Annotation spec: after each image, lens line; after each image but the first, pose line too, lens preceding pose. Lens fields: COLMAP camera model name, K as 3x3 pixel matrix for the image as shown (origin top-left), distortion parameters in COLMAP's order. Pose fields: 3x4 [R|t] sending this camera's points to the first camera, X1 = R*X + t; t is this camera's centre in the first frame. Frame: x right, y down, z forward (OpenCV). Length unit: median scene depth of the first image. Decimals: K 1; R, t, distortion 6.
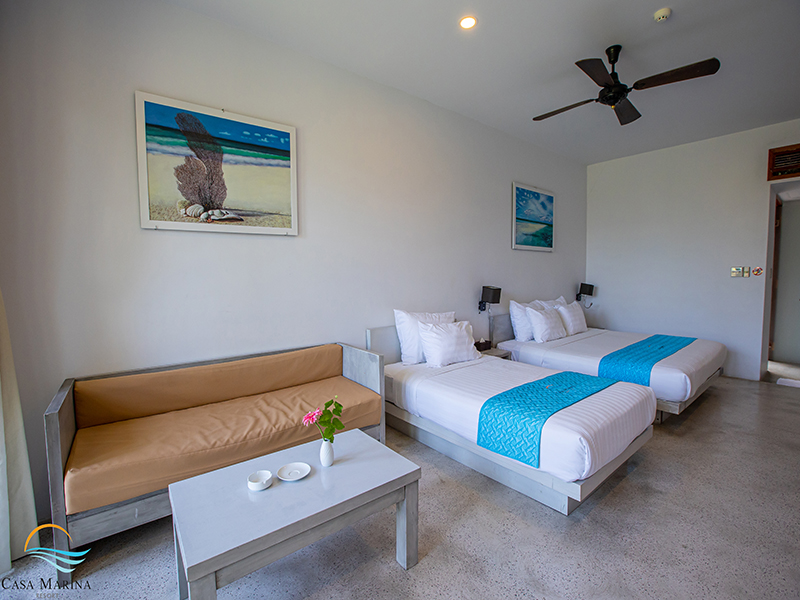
lens RADIAL K [[356.8, 0, 400.5], [0, 356.8, 298.2], [0, 0, 1]] dist [-0.036546, 0.000379]
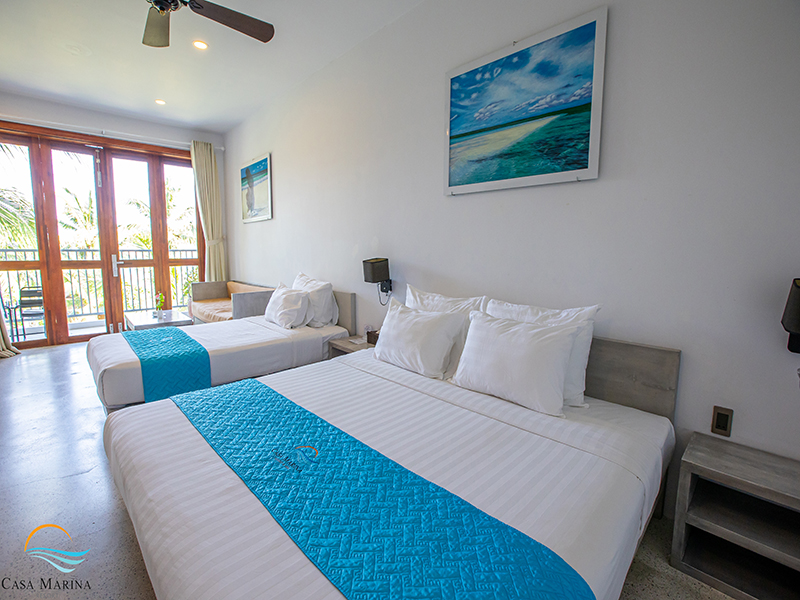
lens RADIAL K [[365.6, 0, 400.9], [0, 365.6, 291.2], [0, 0, 1]] dist [-0.042178, 0.012921]
pose [[0.094392, 0.120396, -0.988228, 1.515669], [-0.077990, 0.990504, 0.113224, -0.085045], [0.992476, 0.066385, 0.102885, 1.497353]]
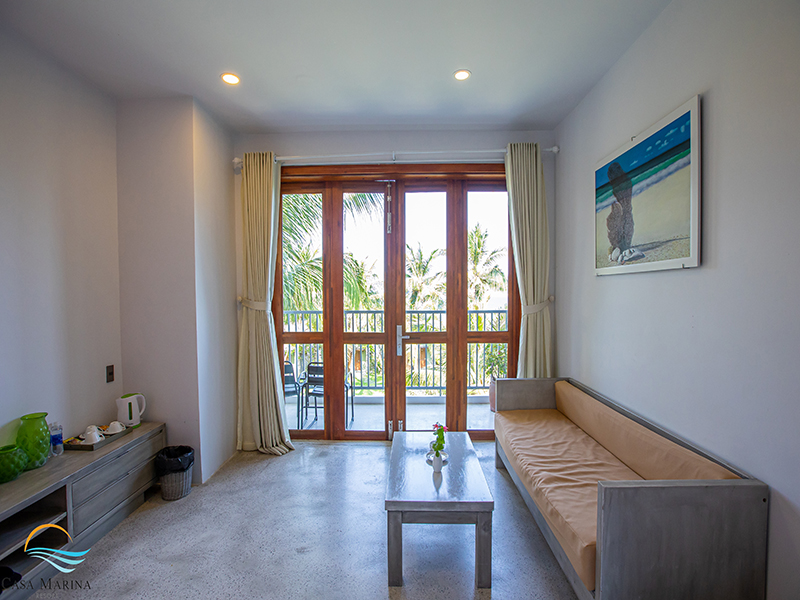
lens RADIAL K [[356.8, 0, 400.5], [0, 356.8, 298.2], [0, 0, 1]] dist [-0.036546, 0.000379]
pose [[-0.636062, 0.029590, -0.771071, 0.523086], [-0.046783, 0.995947, 0.076811, -0.149703], [0.770219, 0.084930, -0.632100, 1.023852]]
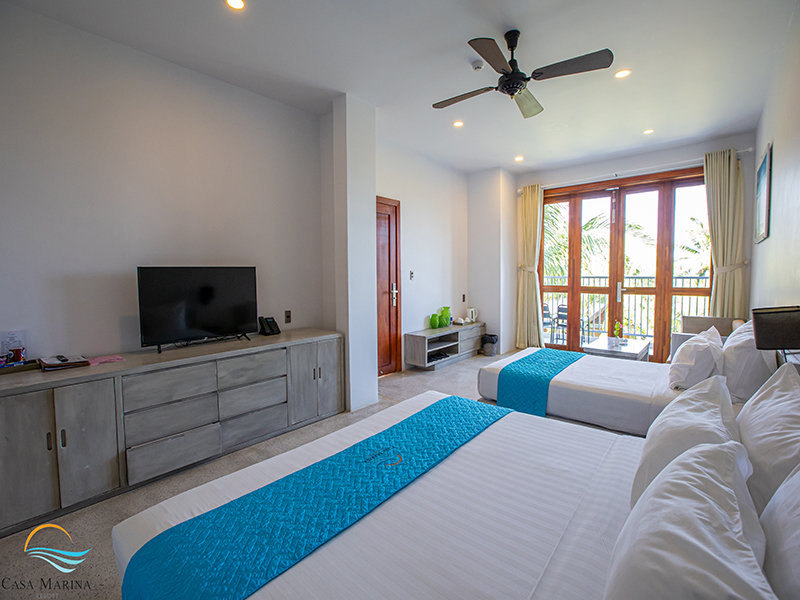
lens RADIAL K [[365.6, 0, 400.9], [0, 365.6, 291.2], [0, 0, 1]] dist [-0.042178, 0.012921]
pose [[-0.984095, 0.023374, -0.176100, 1.107856], [0.001815, 0.992577, 0.121604, -0.148834], [0.177635, 0.119350, -0.976832, 1.998986]]
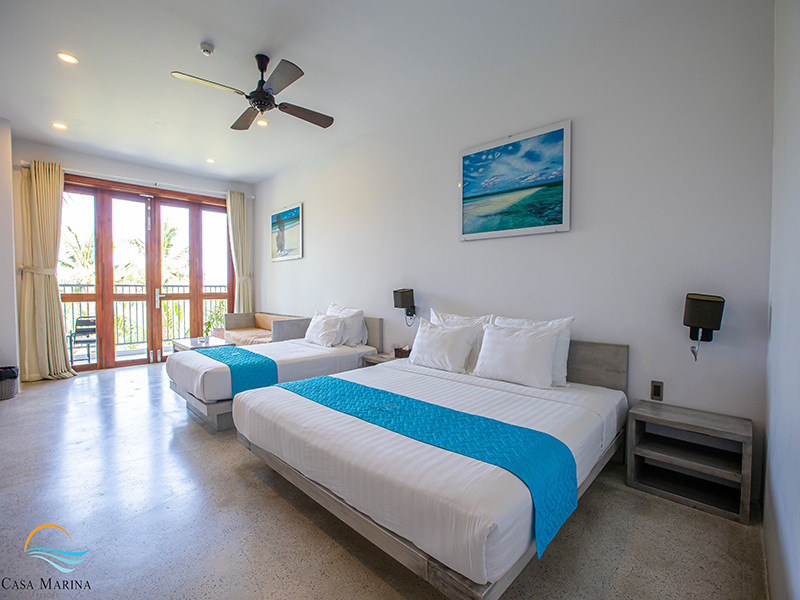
lens RADIAL K [[367.9, 0, 402.0], [0, 367.9, 299.3], [0, 0, 1]] dist [-0.039983, 0.013698]
pose [[0.128412, 0.037056, -0.991028, 1.810235], [-0.074548, 0.996835, 0.027614, -0.050952], [0.988915, 0.070333, 0.130768, 1.339900]]
